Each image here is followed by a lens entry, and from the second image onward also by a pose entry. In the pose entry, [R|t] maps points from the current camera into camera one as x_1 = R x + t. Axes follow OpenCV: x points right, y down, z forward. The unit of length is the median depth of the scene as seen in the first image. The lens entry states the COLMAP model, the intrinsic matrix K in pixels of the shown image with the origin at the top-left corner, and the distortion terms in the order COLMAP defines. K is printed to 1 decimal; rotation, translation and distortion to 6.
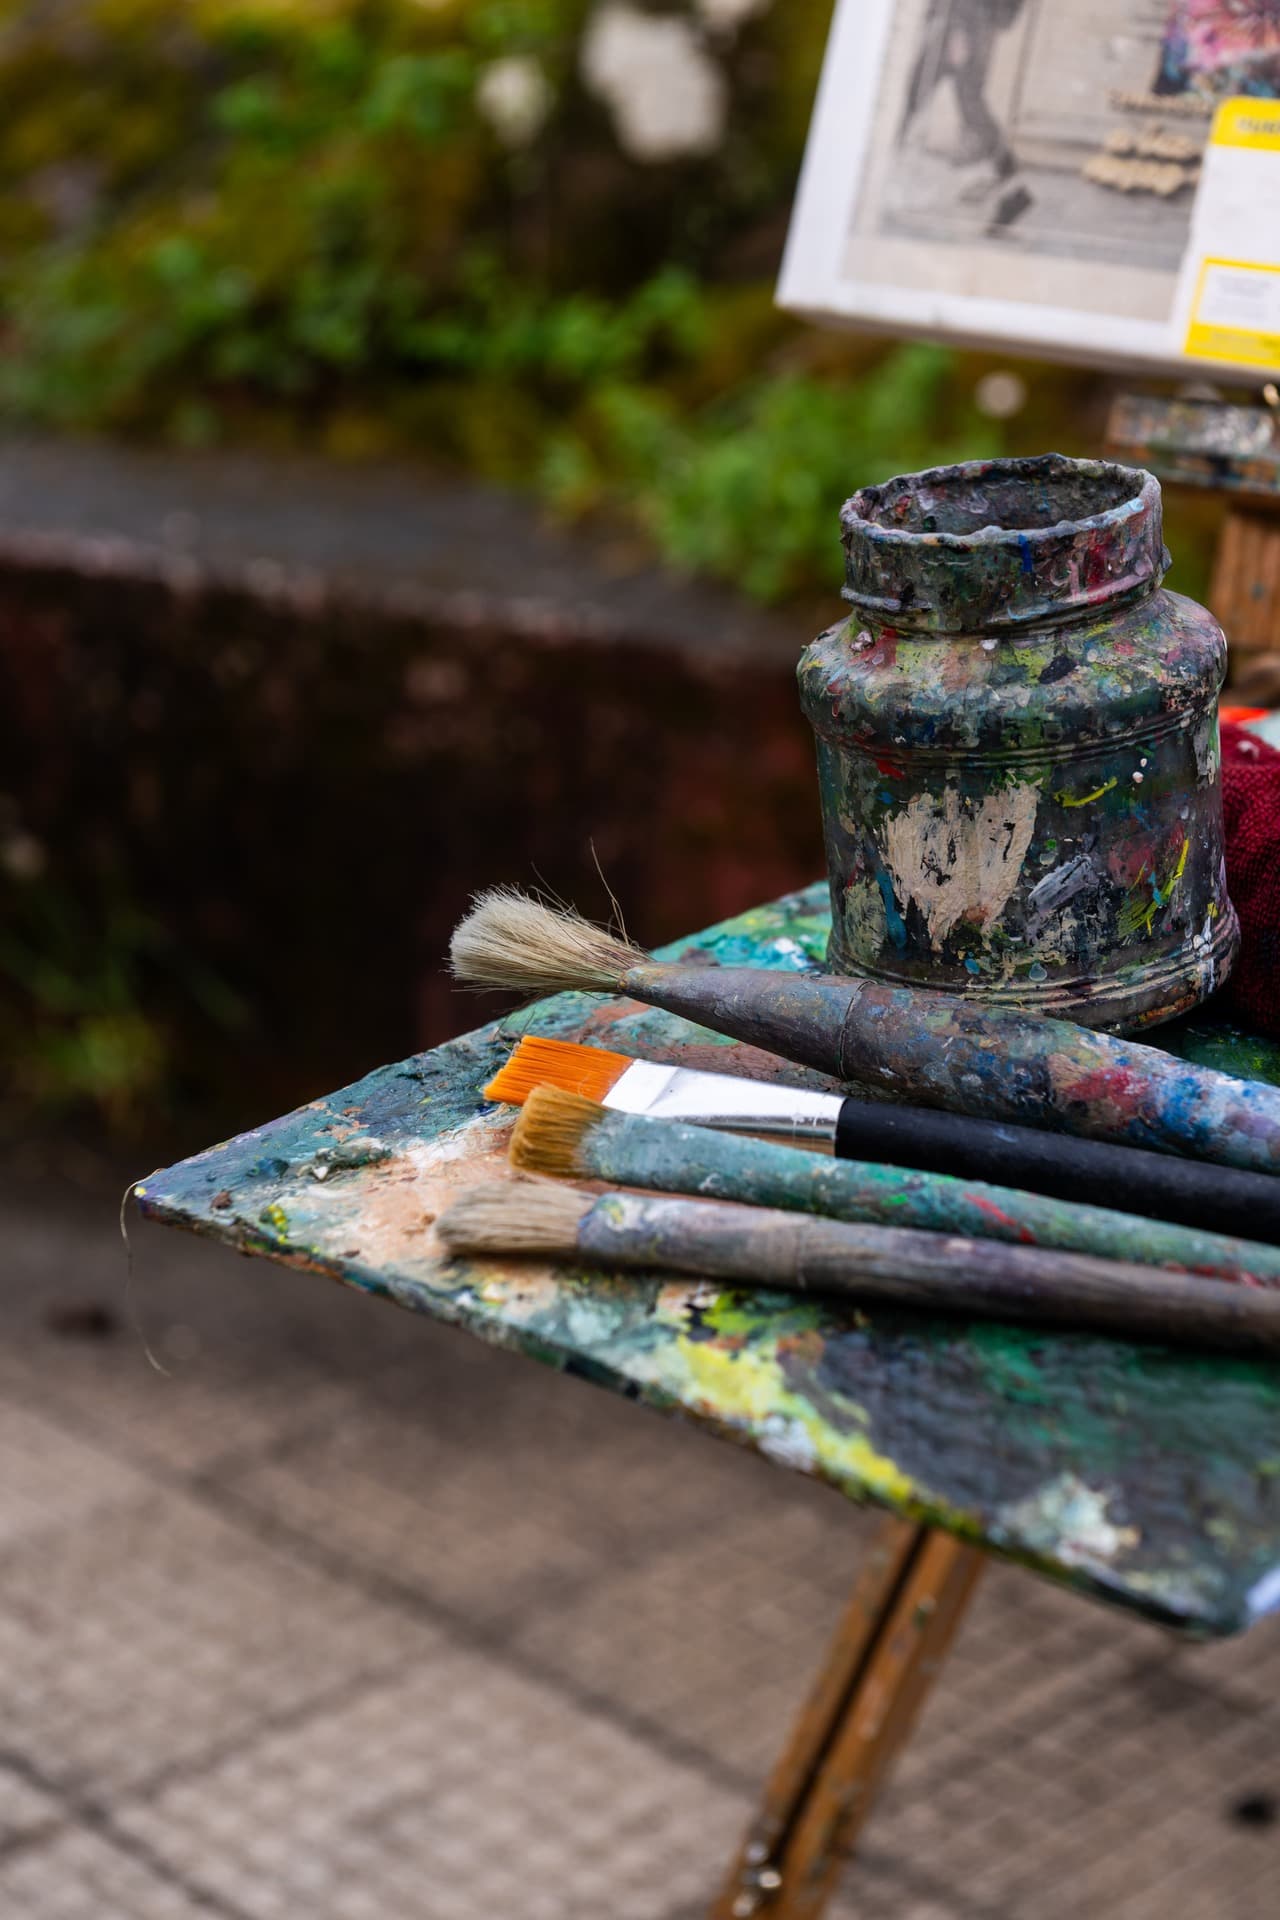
lens RADIAL K [[3510.5, 0, 640.0], [0, 3510.5, 960.0], [0, 0, 1]] dist [0.033183, -0.170091]
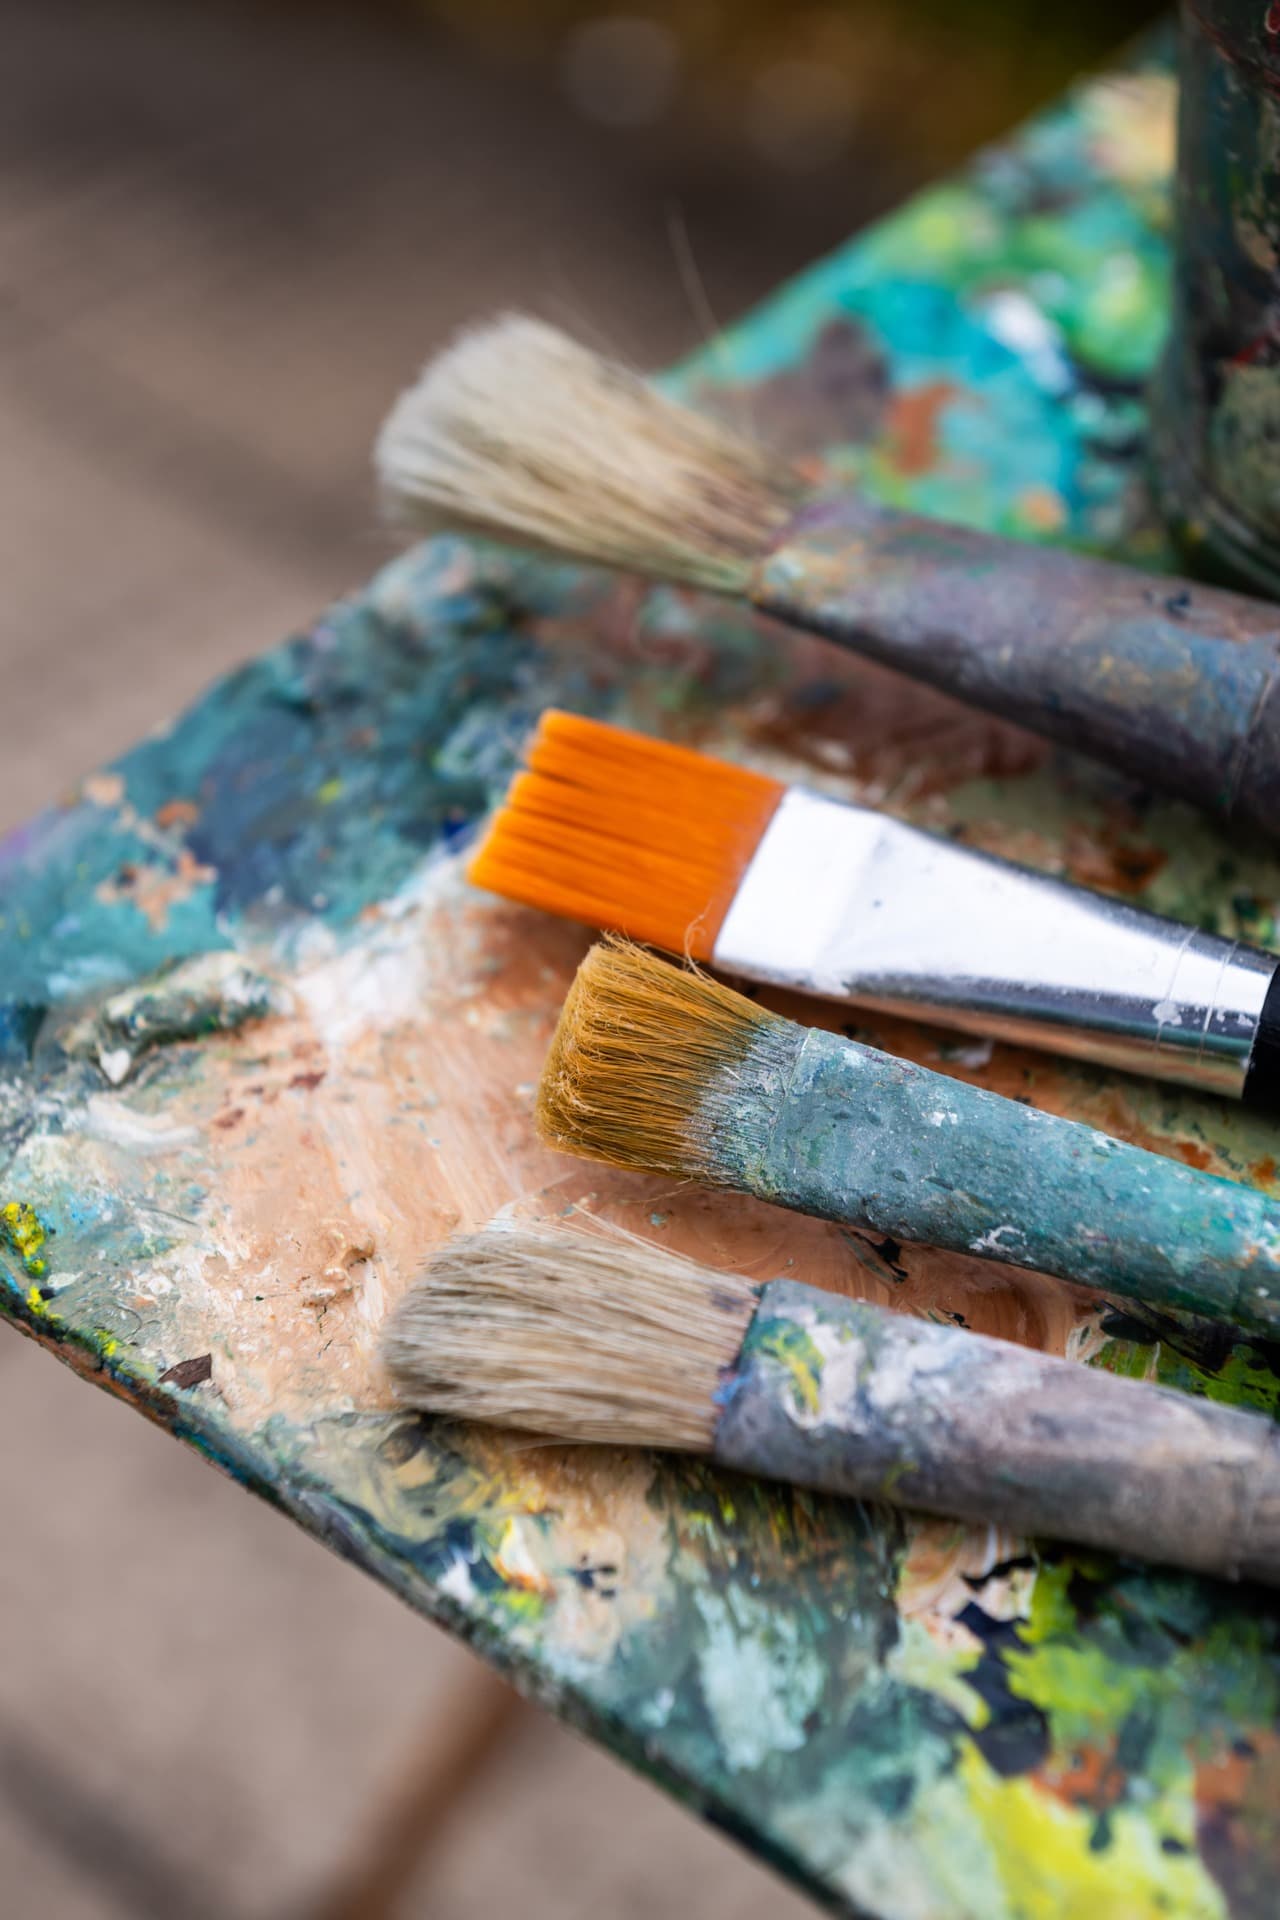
lens RADIAL K [[3510.5, 0, 640.0], [0, 3510.5, 960.0], [0, 0, 1]] dist [0.033183, -0.170091]
pose [[0.998452, 0.002387, 0.055564, -0.050374], [-0.024099, 0.918976, 0.393576, -0.144158], [-0.050123, -0.394306, 0.917611, 0.609109]]
